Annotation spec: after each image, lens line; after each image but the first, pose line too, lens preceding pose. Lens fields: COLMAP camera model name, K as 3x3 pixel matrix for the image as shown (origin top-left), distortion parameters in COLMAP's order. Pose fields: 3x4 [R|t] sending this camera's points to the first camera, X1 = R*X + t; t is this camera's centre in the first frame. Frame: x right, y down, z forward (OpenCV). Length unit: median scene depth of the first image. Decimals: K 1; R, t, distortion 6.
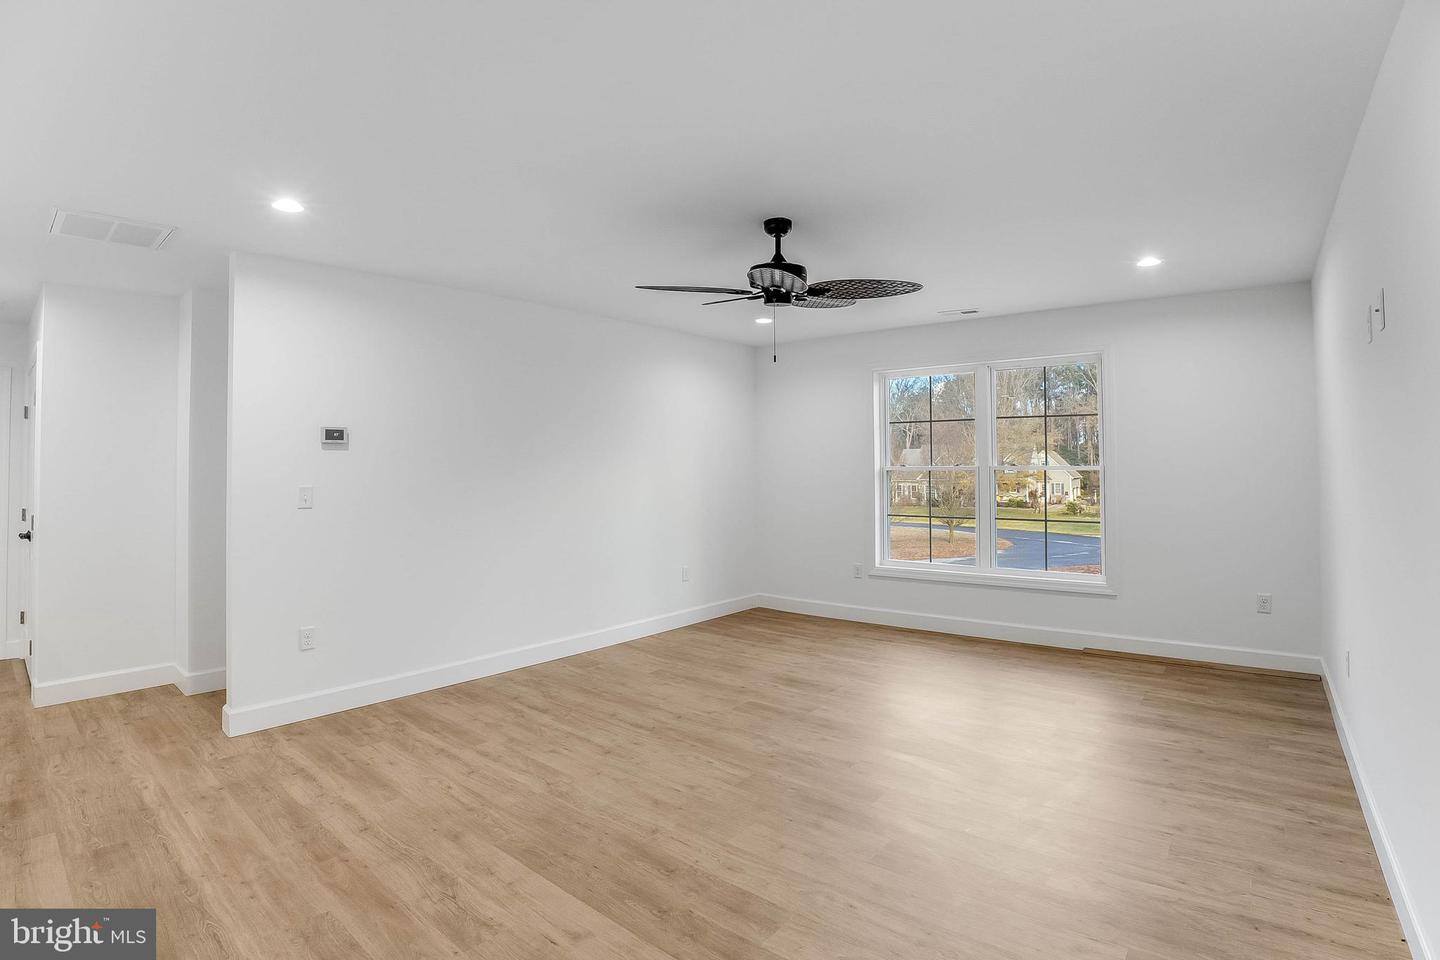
lens RADIAL K [[670.8, 0, 720.6], [0, 670.8, 464.8], [0, 0, 1]] dist [-0.113881, 0.026329]
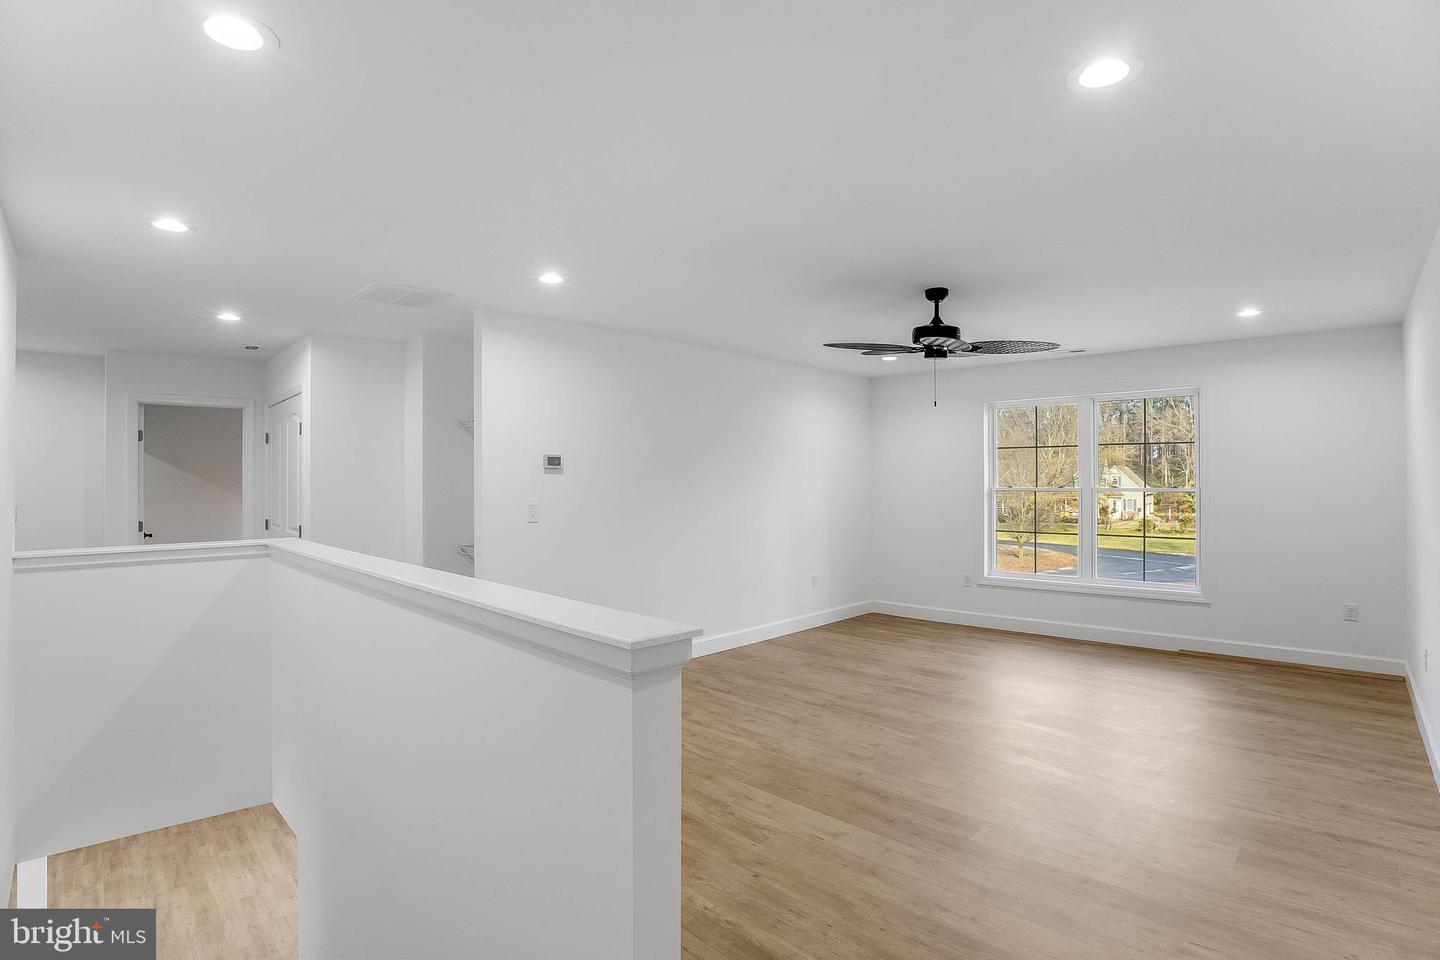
lens RADIAL K [[673.3, 0, 749.5], [0, 673.3, 488.5], [0, 0, 1]] dist [-0.082331, 0.020975]
pose [[0.998817, 0.005039, -0.048355, -0.181964], [-0.004311, 0.999876, 0.015148, -0.017062], [0.048426, -0.014921, 0.998715, -0.228682]]
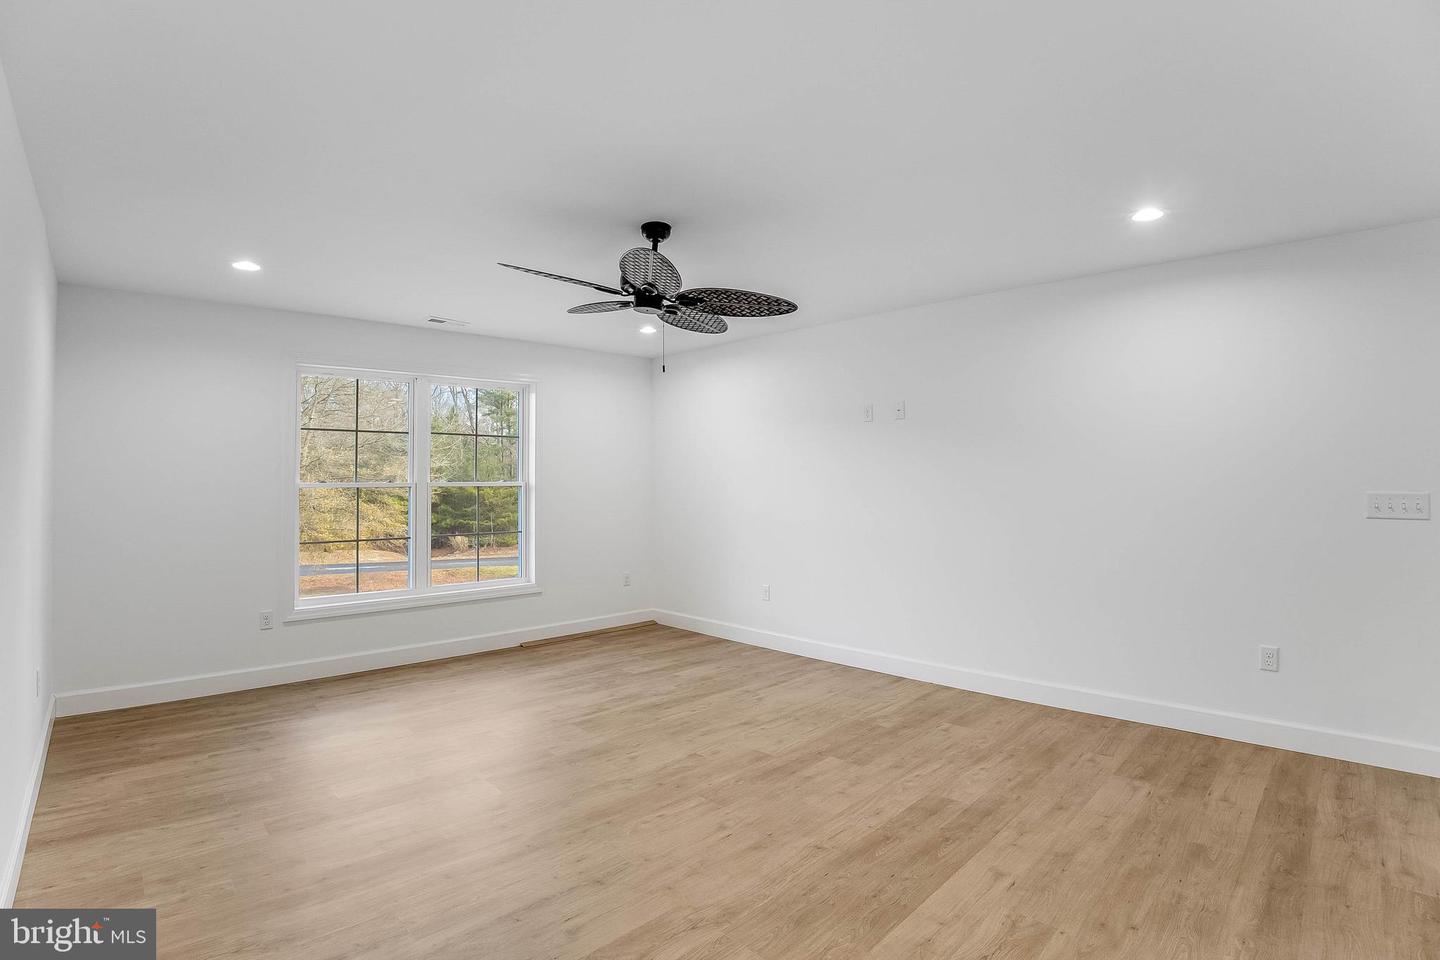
lens RADIAL K [[670.8, 0, 720.6], [0, 670.8, 464.8], [0, 0, 1]] dist [-0.113881, 0.026329]
pose [[0.105822, 0.041572, 0.993516, -0.773931], [-0.009099, 0.999124, -0.040837, 0.019067], [-0.994343, -0.004718, 0.106108, 0.727708]]
